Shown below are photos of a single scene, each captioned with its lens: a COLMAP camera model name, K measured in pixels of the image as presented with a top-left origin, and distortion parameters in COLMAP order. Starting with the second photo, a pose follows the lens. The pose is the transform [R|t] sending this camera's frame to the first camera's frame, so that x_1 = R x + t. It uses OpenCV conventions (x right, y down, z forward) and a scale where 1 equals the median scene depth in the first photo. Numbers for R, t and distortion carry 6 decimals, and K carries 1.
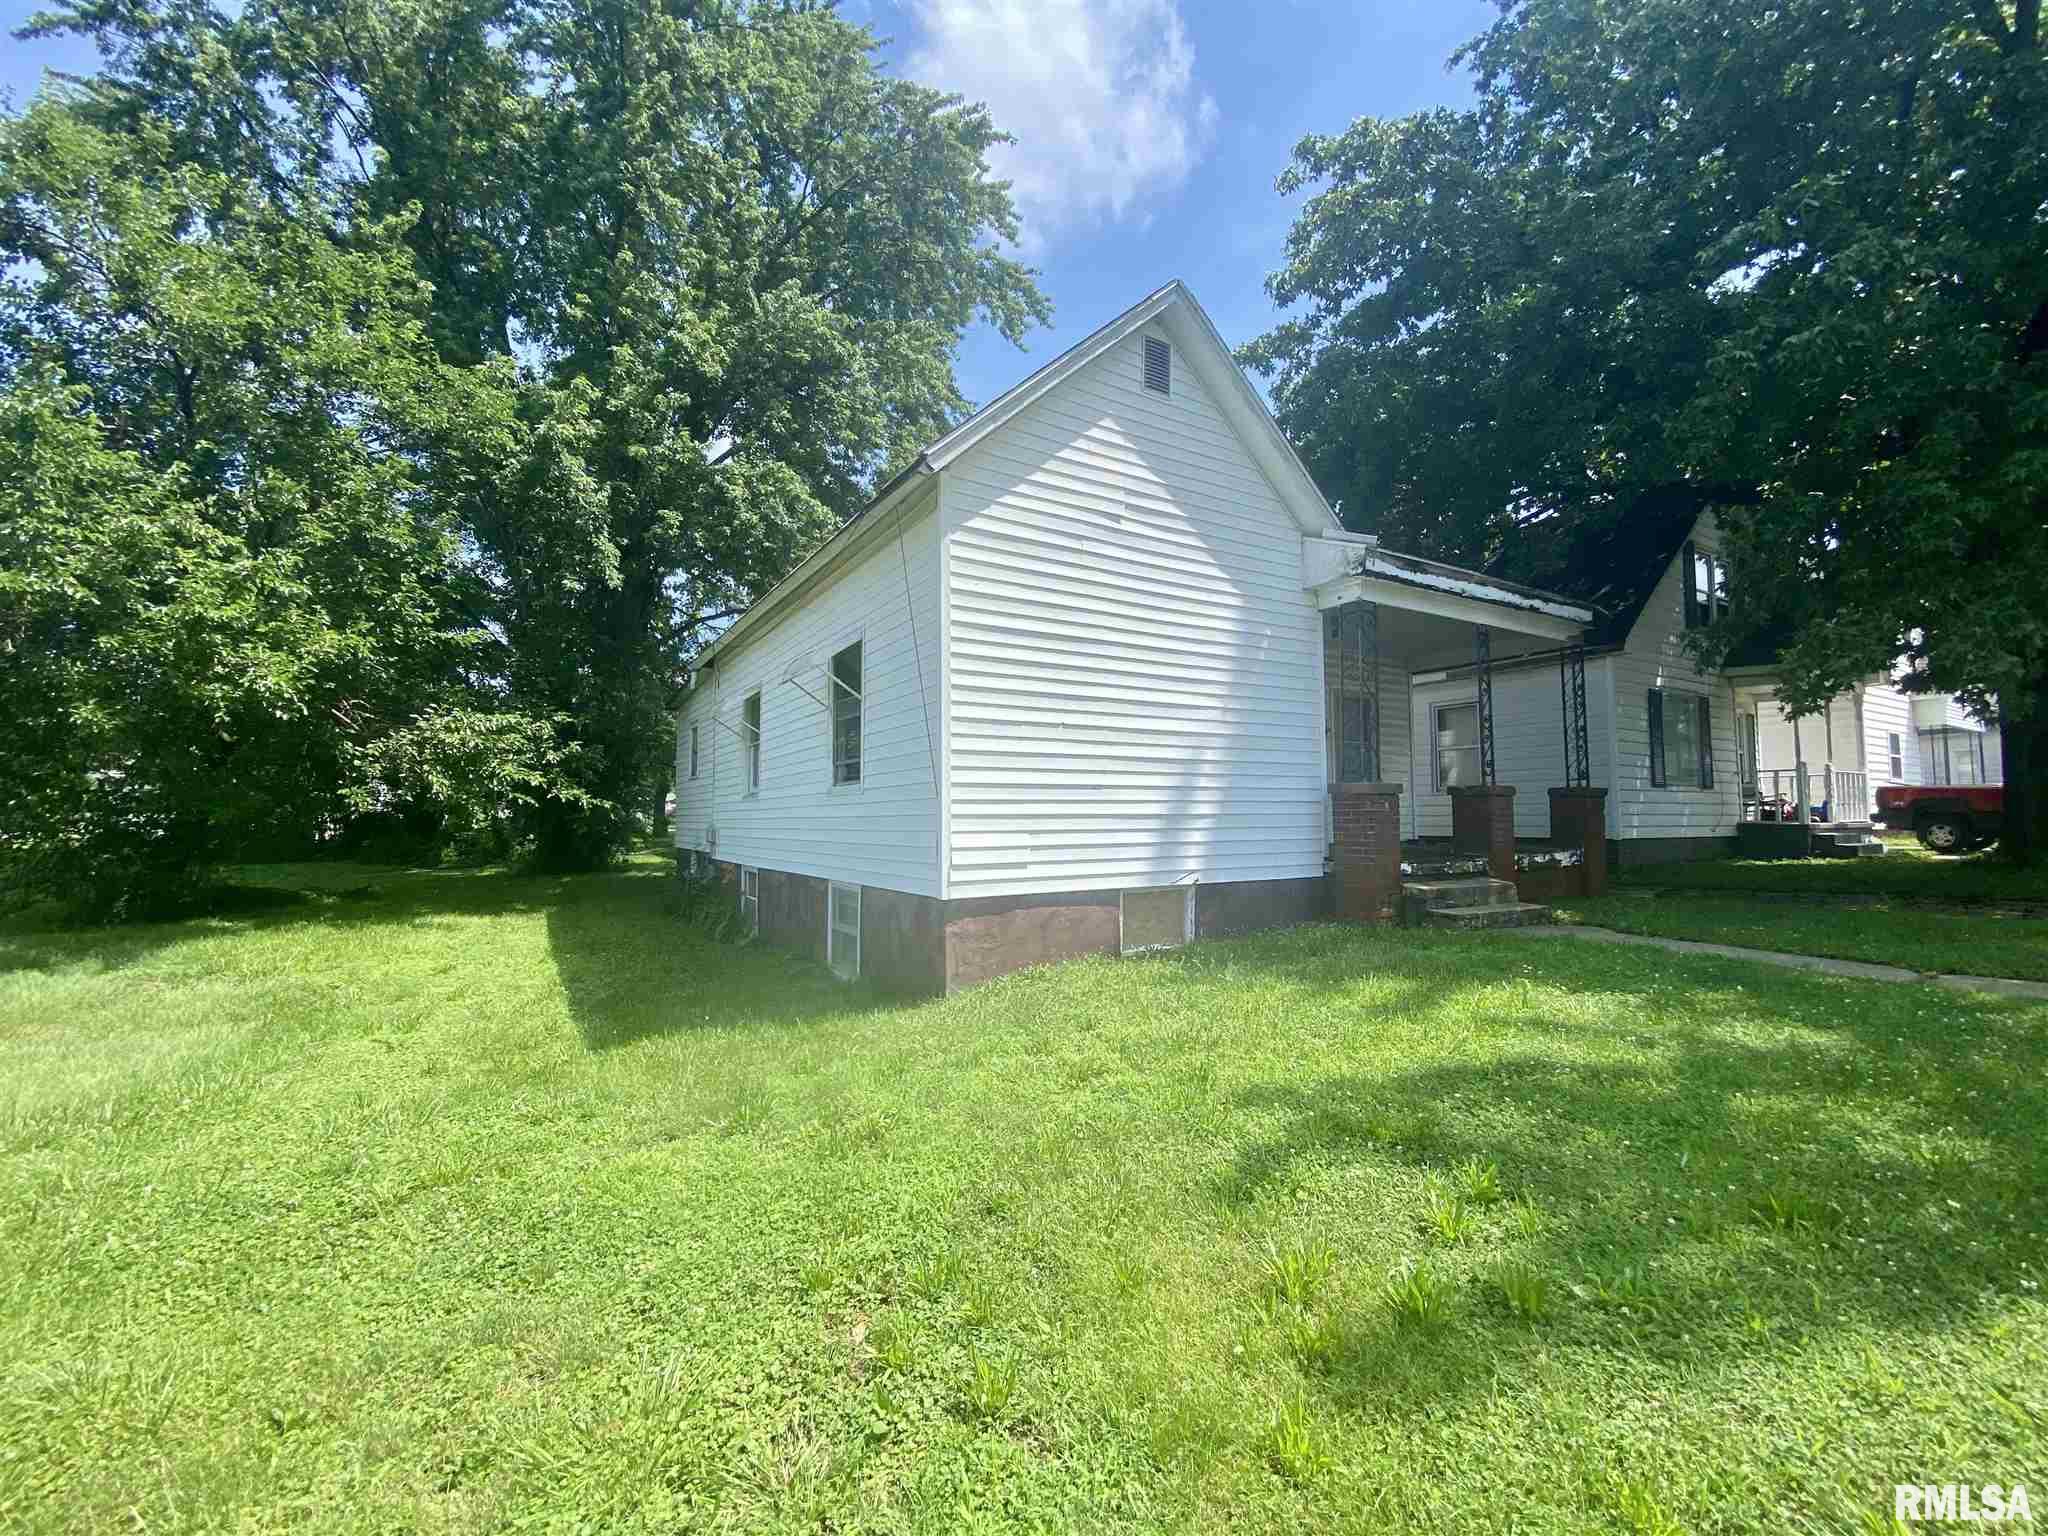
lens RADIAL K [[825.8, 0, 1015.4], [0, 825.8, 774.2], [0, 0, 1]] dist [0.016019, -0.000412]
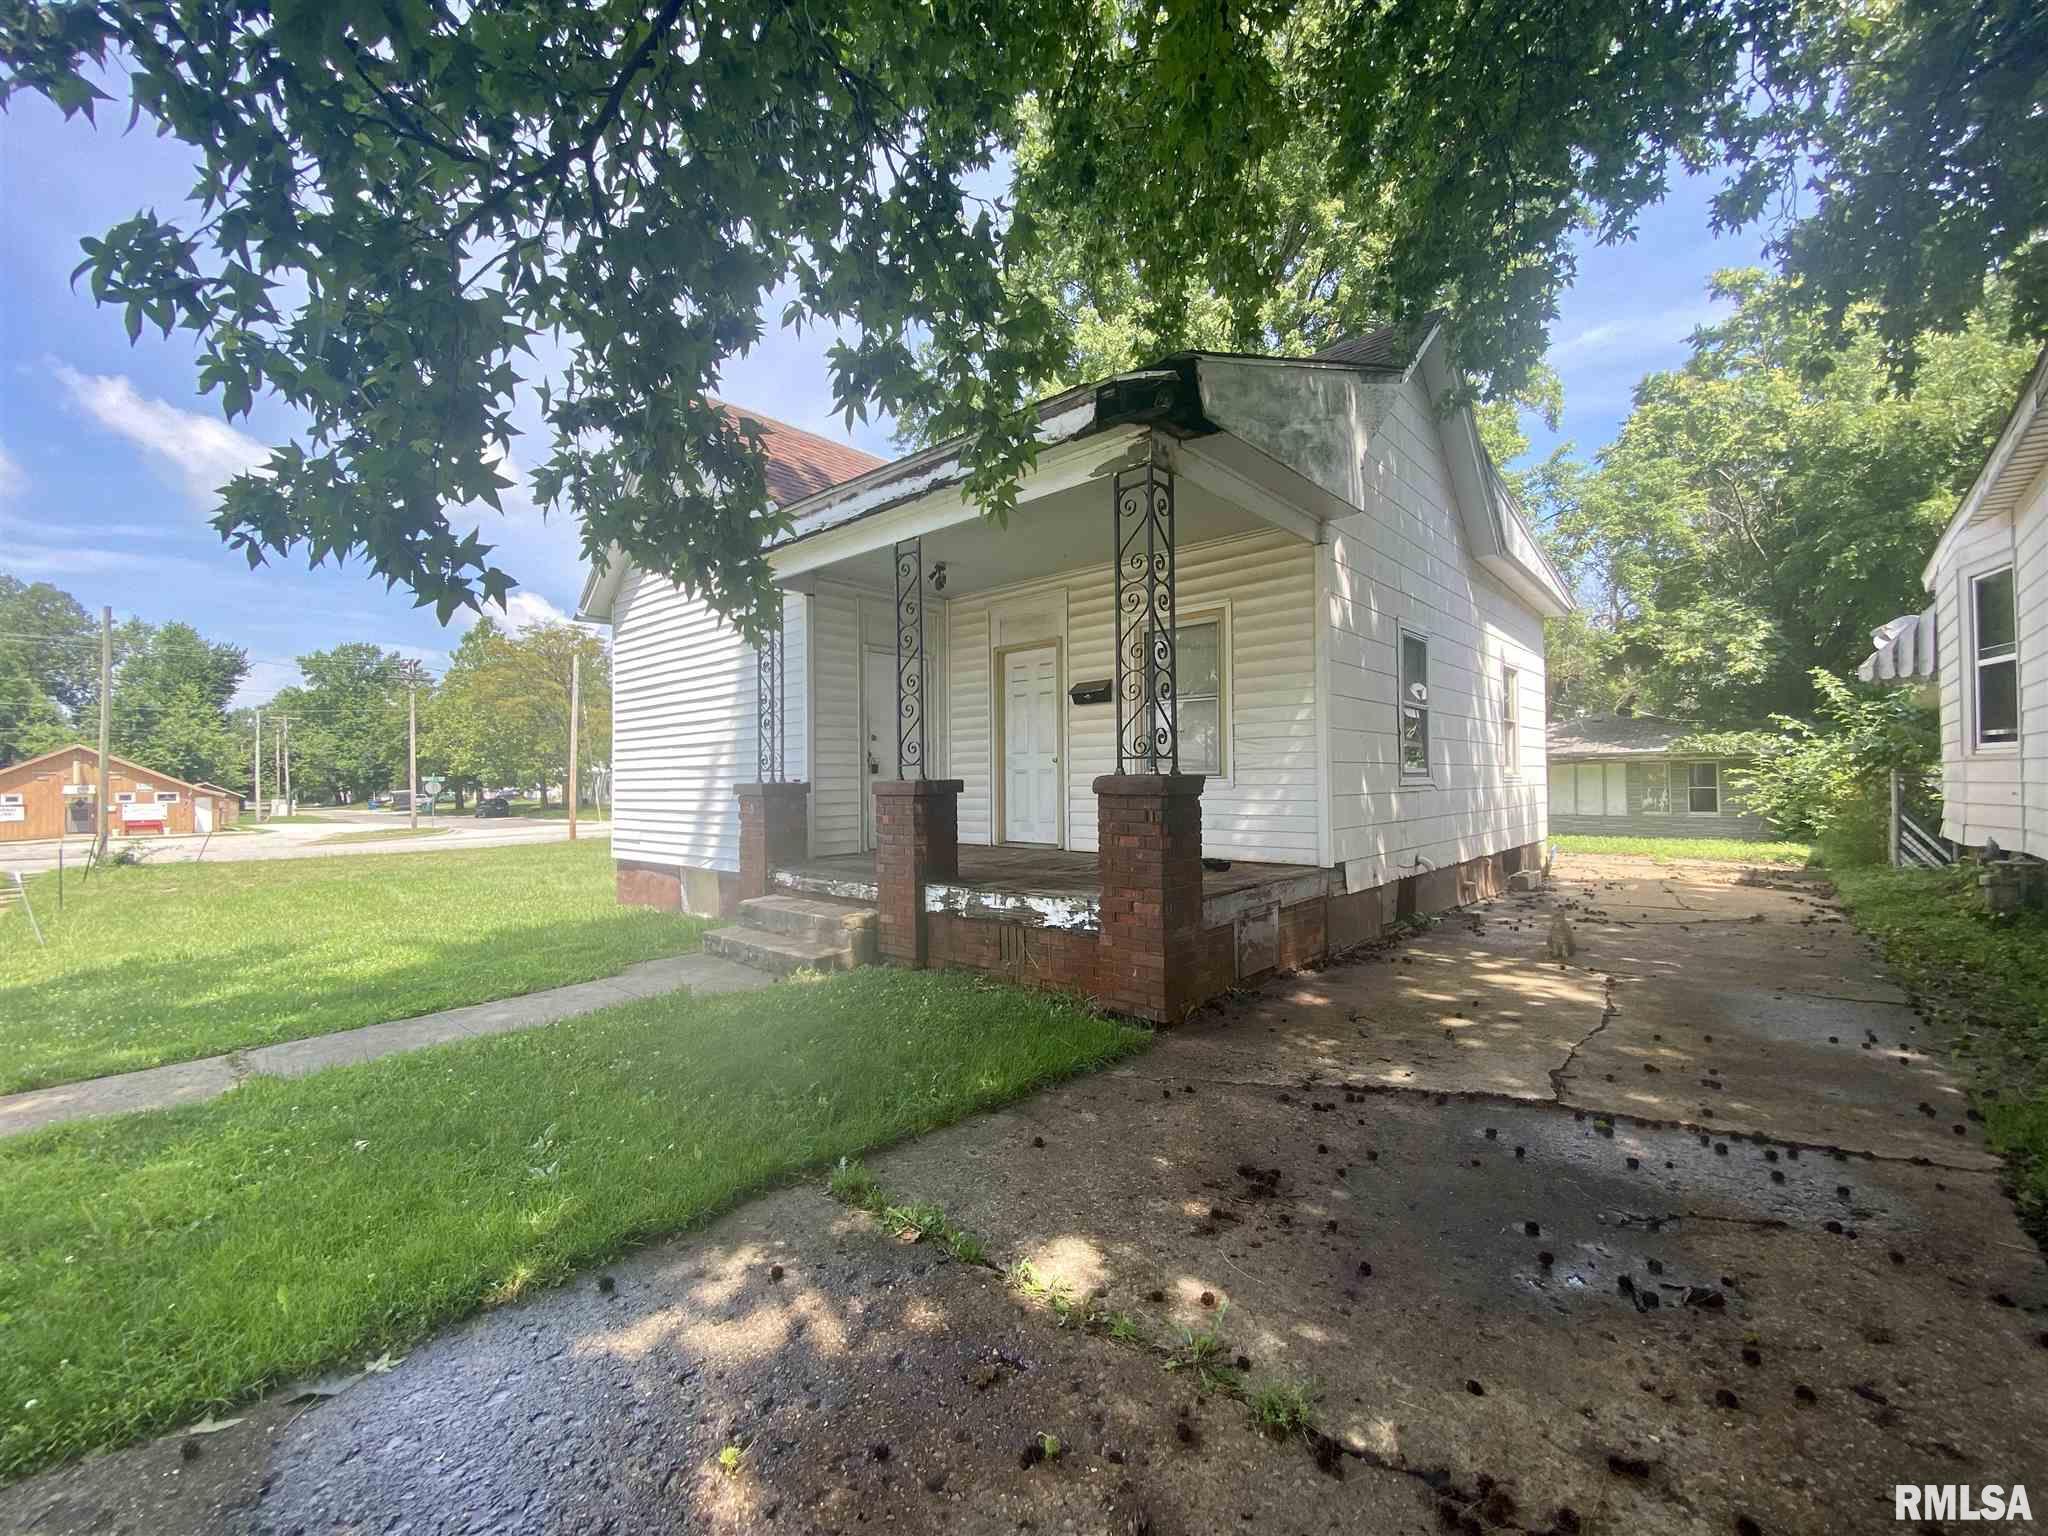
lens RADIAL K [[825.8, 0, 1014.8], [0, 825.8, 773.3], [0, 0, 1]] dist [0.016019, -0.000412]
pose [[0.296146, -0.009225, -0.955098, 1.482597], [0.060143, 0.998149, 0.009007, 0.009067], [0.953247, -0.060110, 0.296153, 1.058252]]
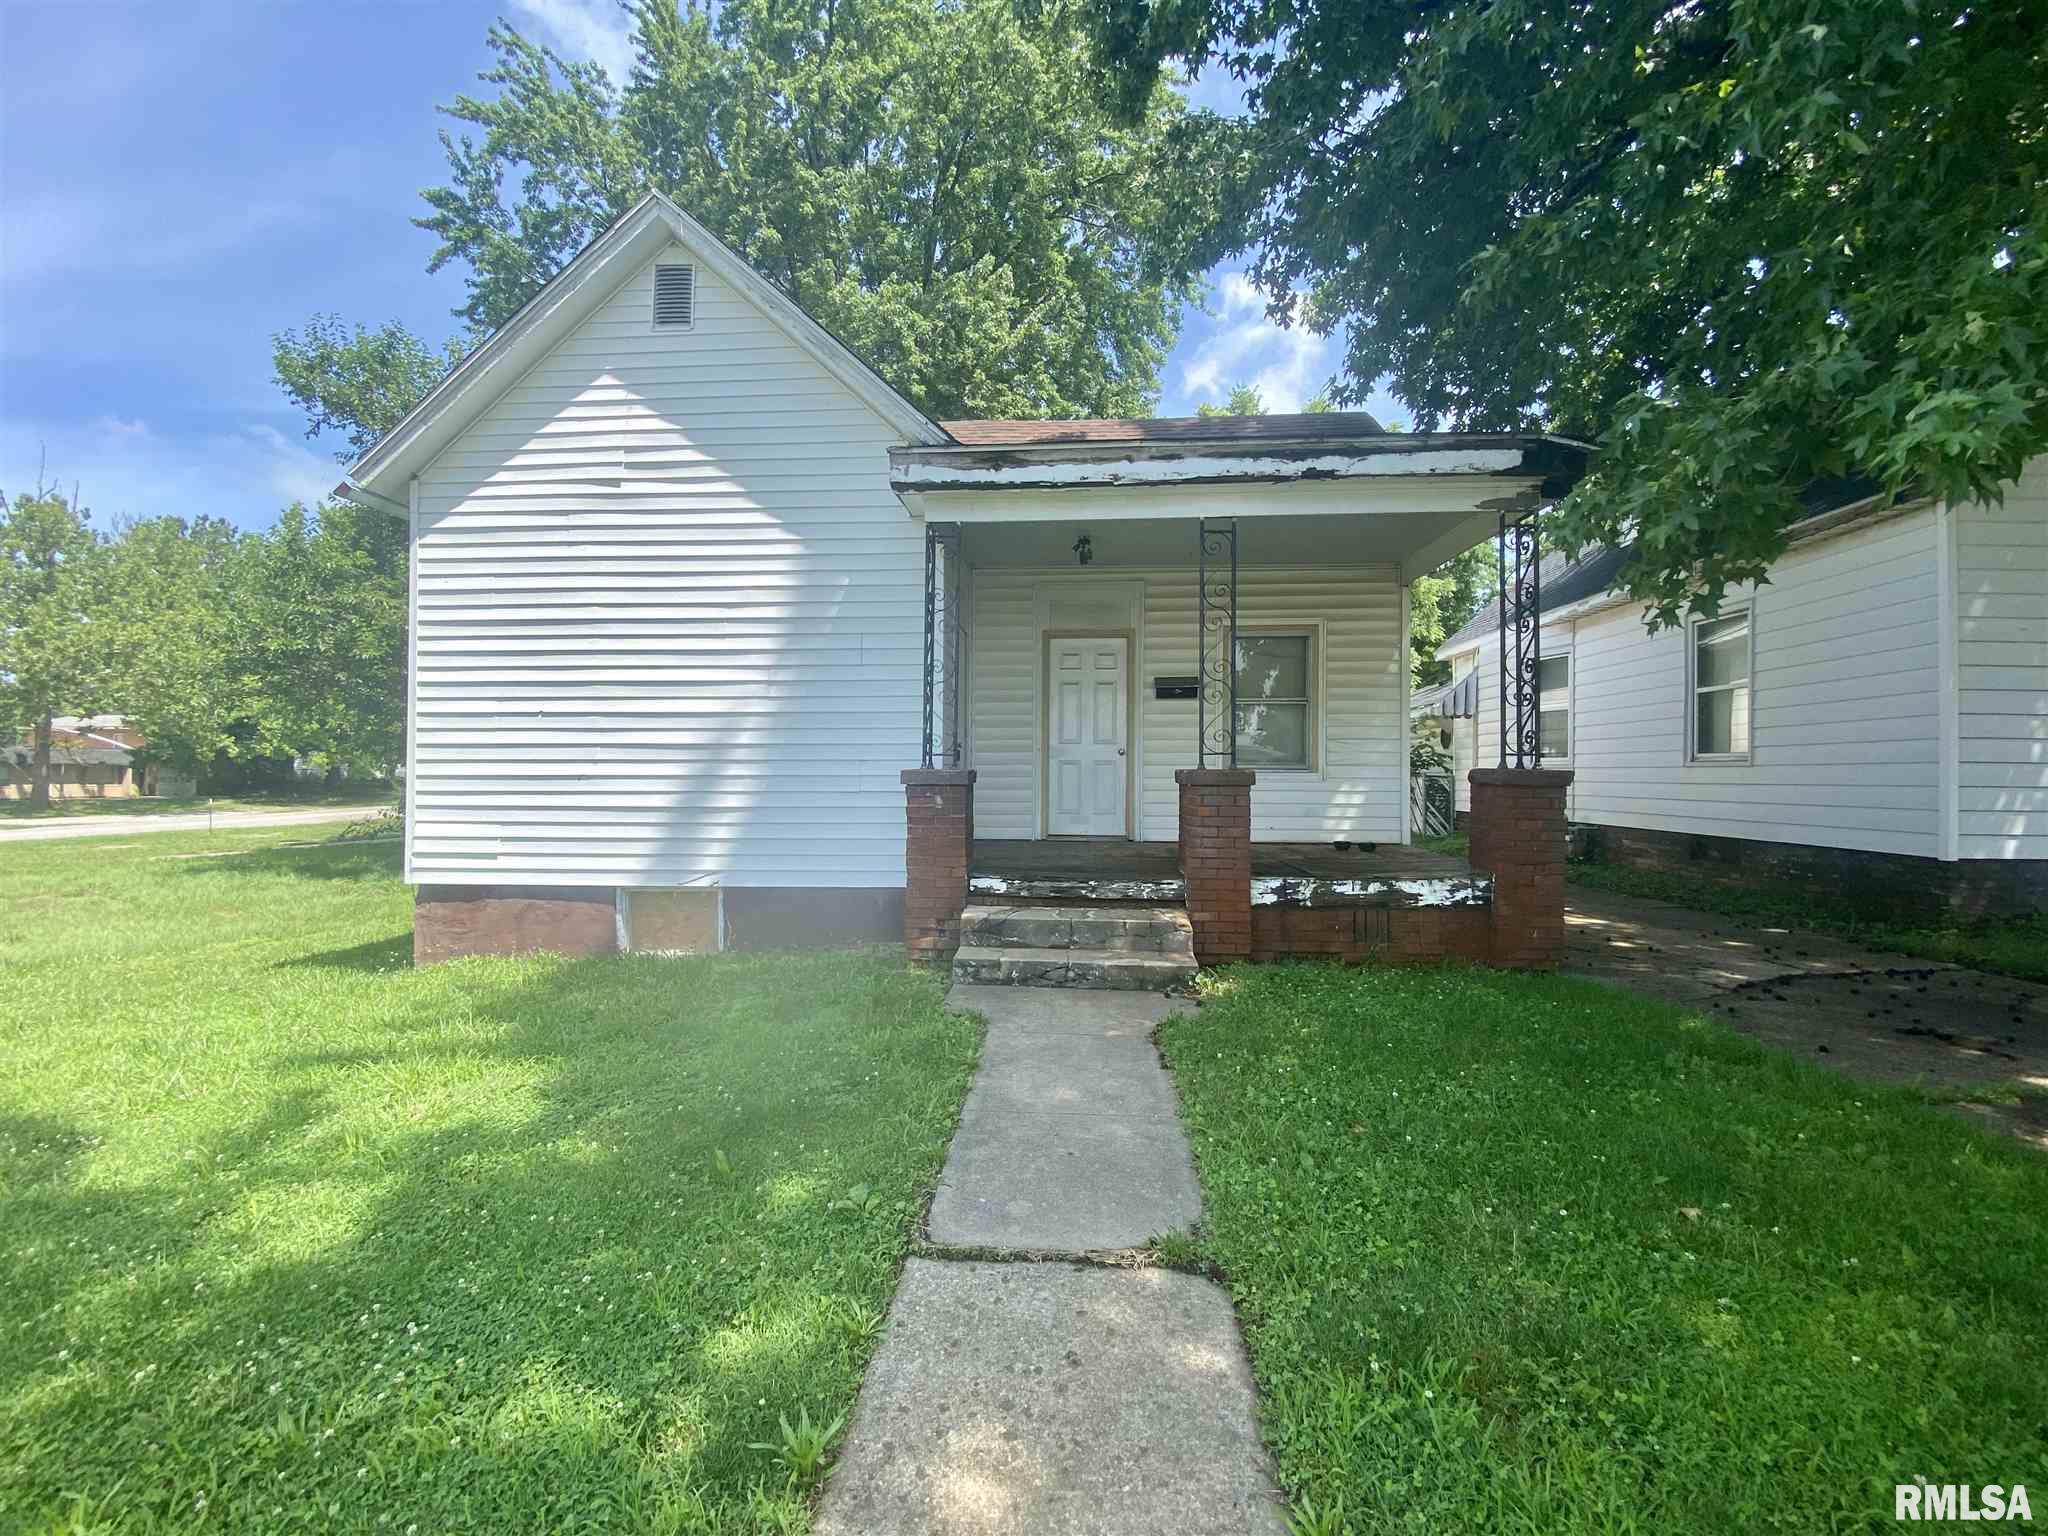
lens RADIAL K [[825.8, 0, 1017.2], [0, 825.8, 765.2], [0, 0, 1]] dist [0.016019, -0.000412]
pose [[0.822938, 0.001140, -0.568130, 0.964543], [0.023203, 0.999096, 0.035613, -0.019062], [0.567657, -0.042490, 0.822168, 0.460689]]
